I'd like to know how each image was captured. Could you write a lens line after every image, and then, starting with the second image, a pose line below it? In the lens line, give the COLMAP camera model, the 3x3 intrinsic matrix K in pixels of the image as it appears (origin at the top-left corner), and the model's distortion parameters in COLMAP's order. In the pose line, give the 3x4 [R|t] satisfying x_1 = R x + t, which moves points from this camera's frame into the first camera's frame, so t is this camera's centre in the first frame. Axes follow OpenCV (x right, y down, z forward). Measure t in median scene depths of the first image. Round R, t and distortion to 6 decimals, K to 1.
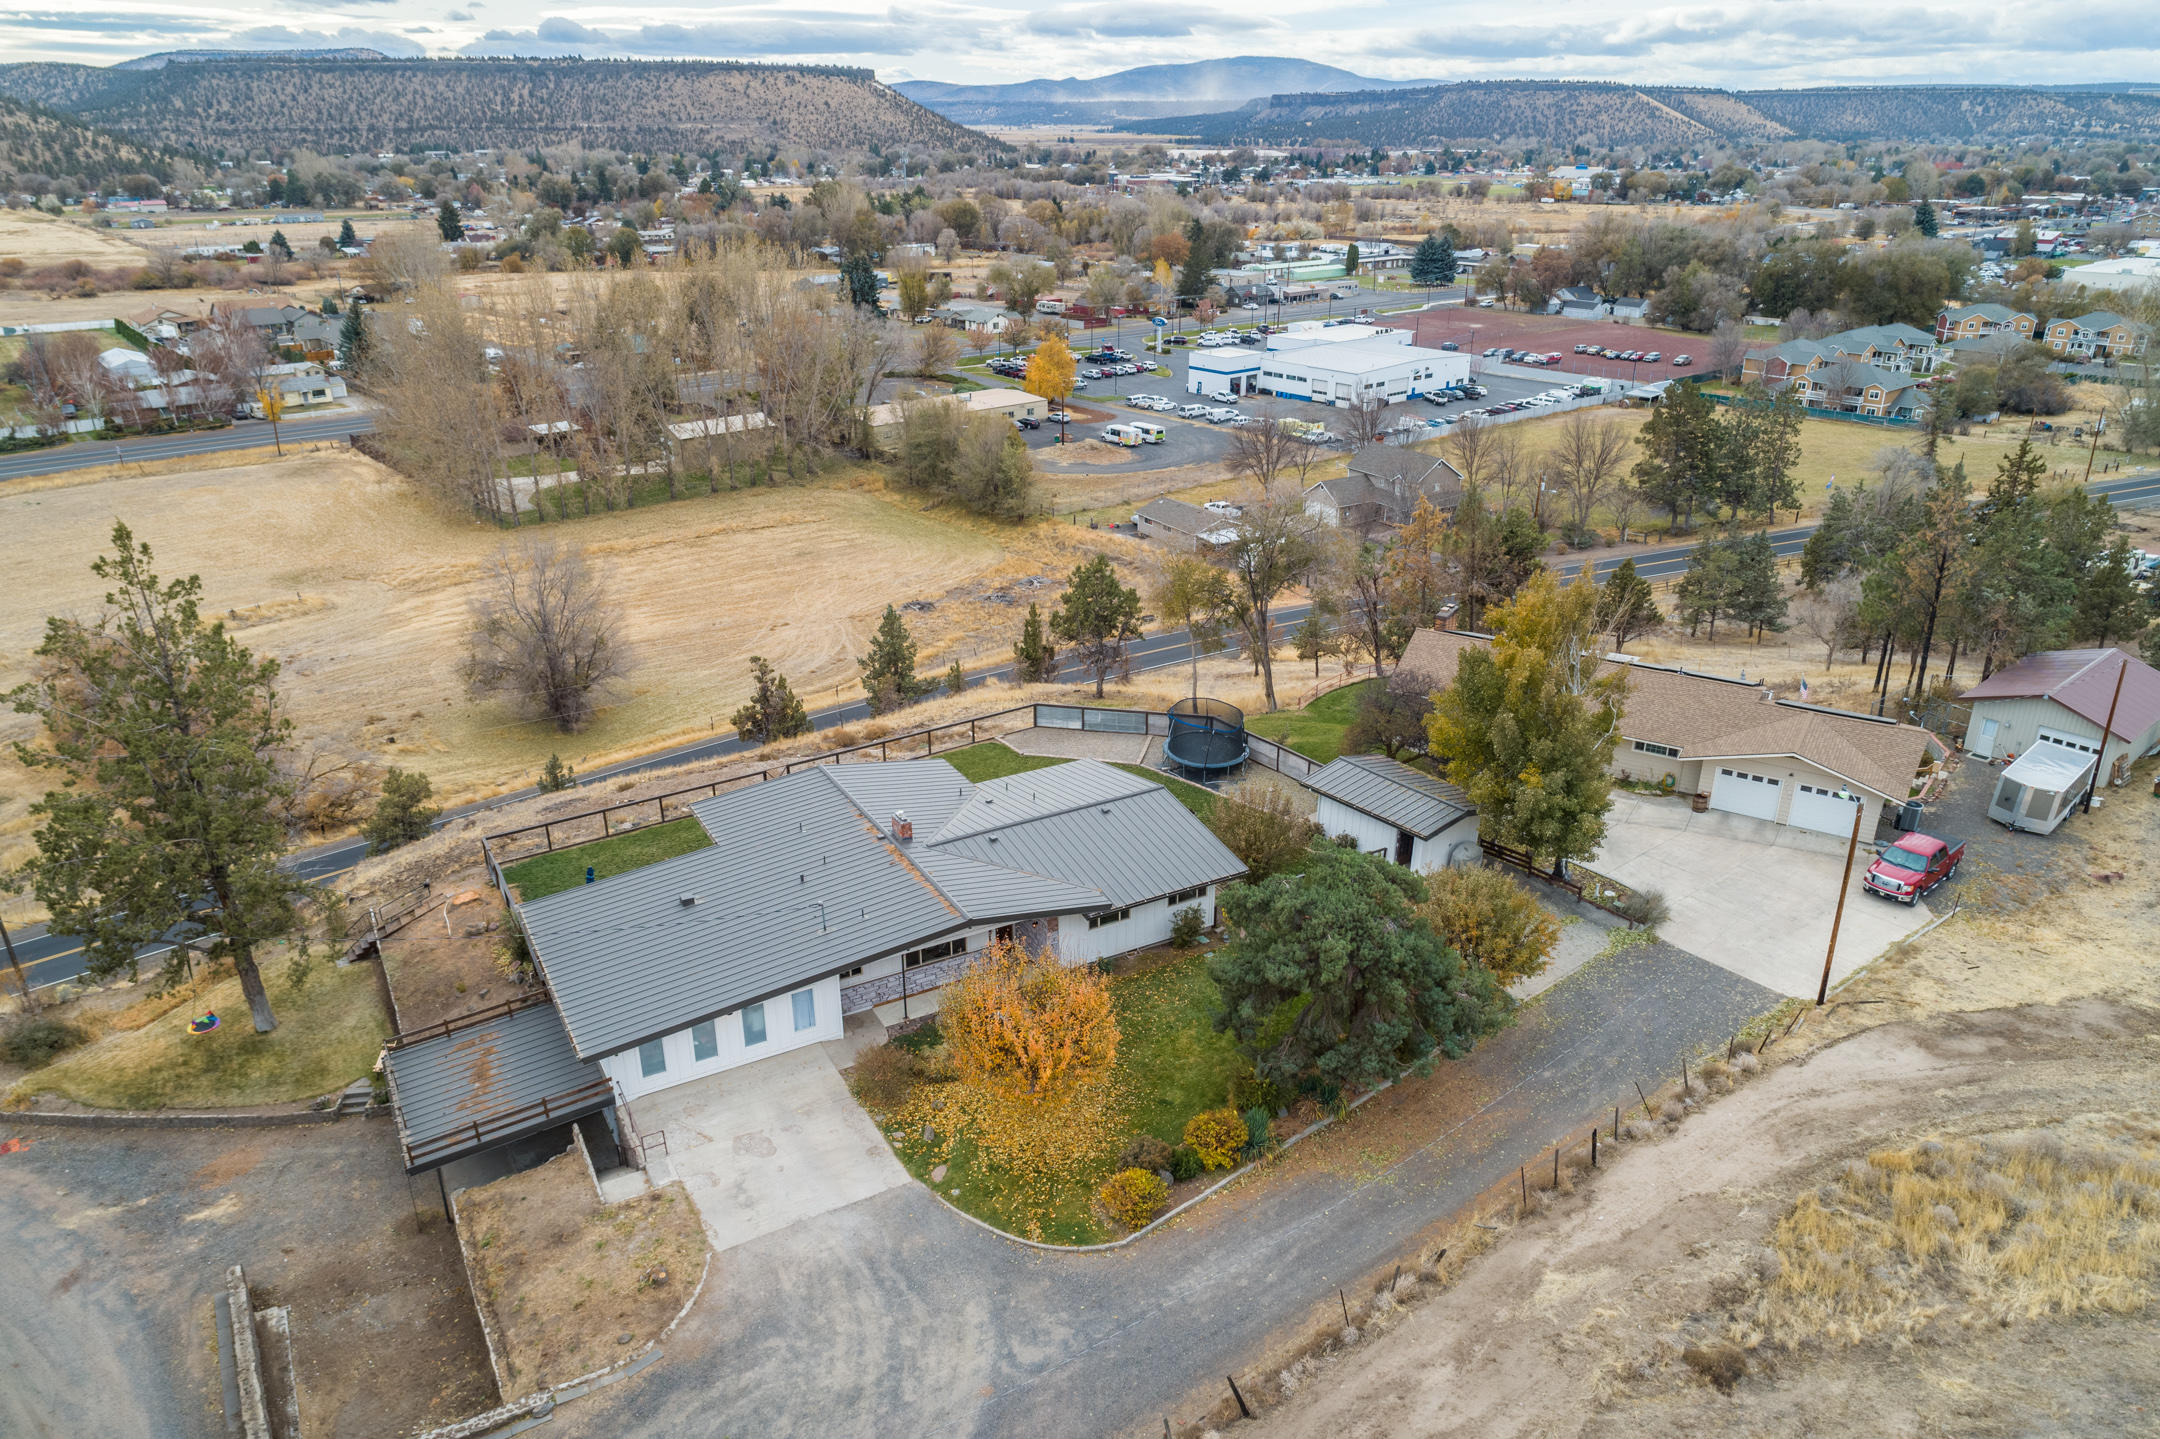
lens RADIAL K [[1469.4, 0, 1080.0], [0, 1469.4, 719.5], [0, 0, 1]] dist [-0.007743, 0.008130]
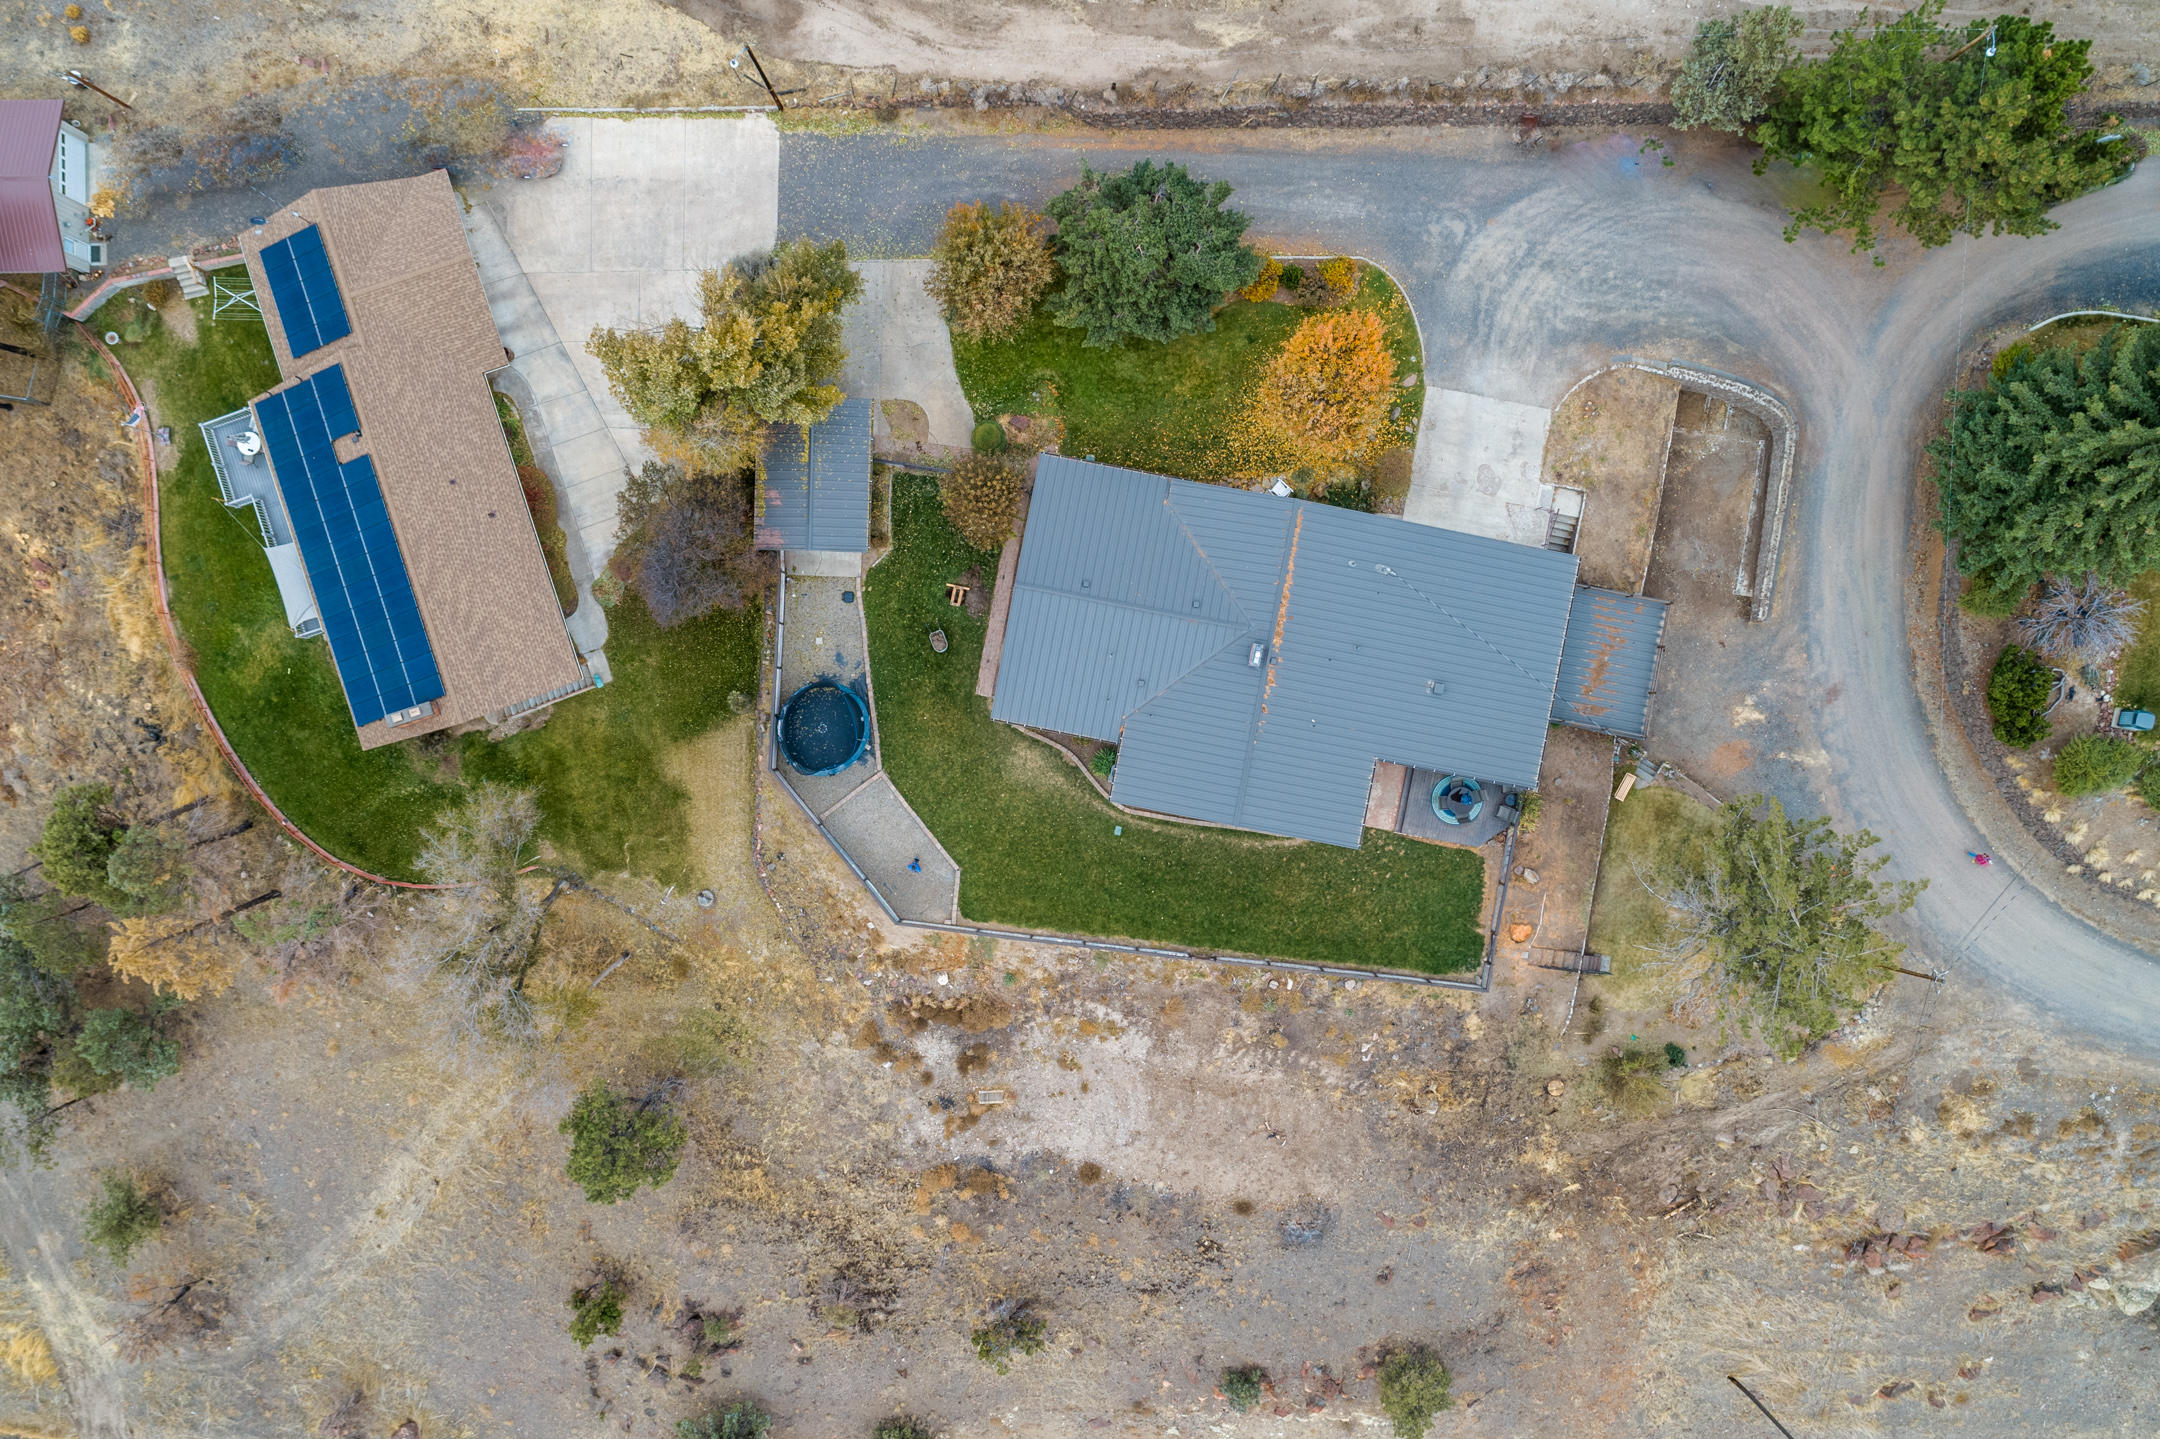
lens RADIAL K [[1469.4, 0, 1080.0], [0, 1469.4, 719.5], [0, 0, 1]] dist [-0.007743, 0.008130]
pose [[-0.762975, -0.646373, 0.008403, -0.057663], [0.244578, -0.276616, 0.929336, -1.025995], [-0.598373, 0.711116, 0.369139, 0.693019]]
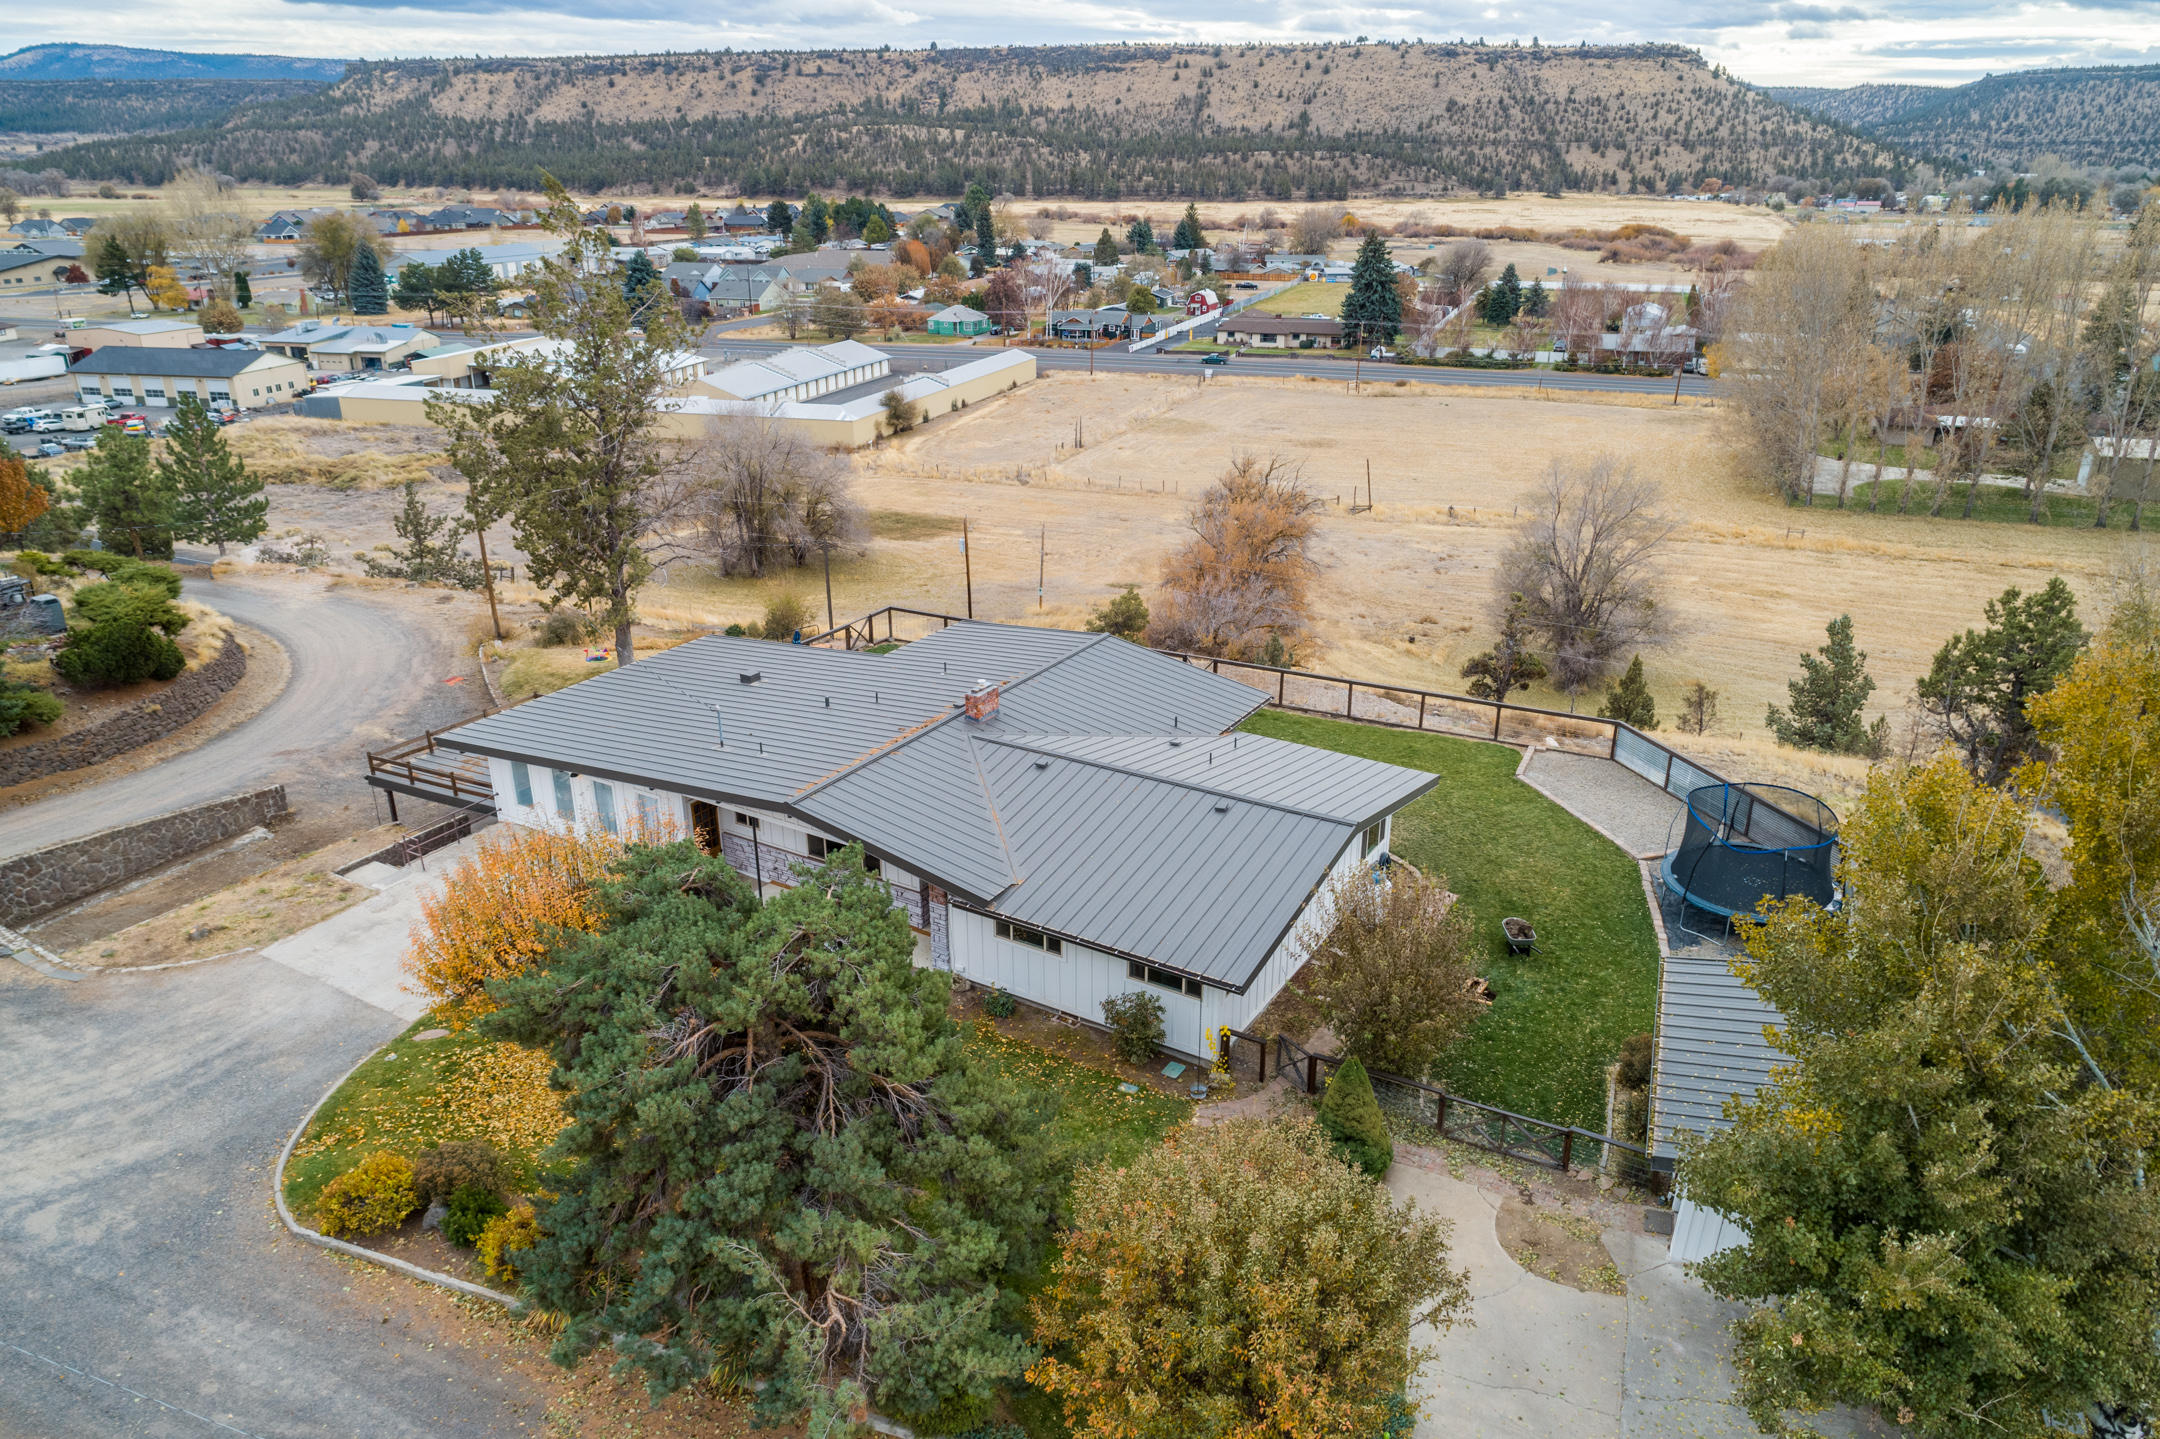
lens RADIAL K [[1469.4, 0, 1080.0], [0, 1469.4, 719.5], [0, 0, 1]] dist [-0.007743, 0.008130]
pose [[0.486658, 0.317961, -0.813674, 0.471060], [-0.332866, 0.928639, 0.163799, -0.049937], [0.807691, 0.191130, 0.557768, 0.640073]]
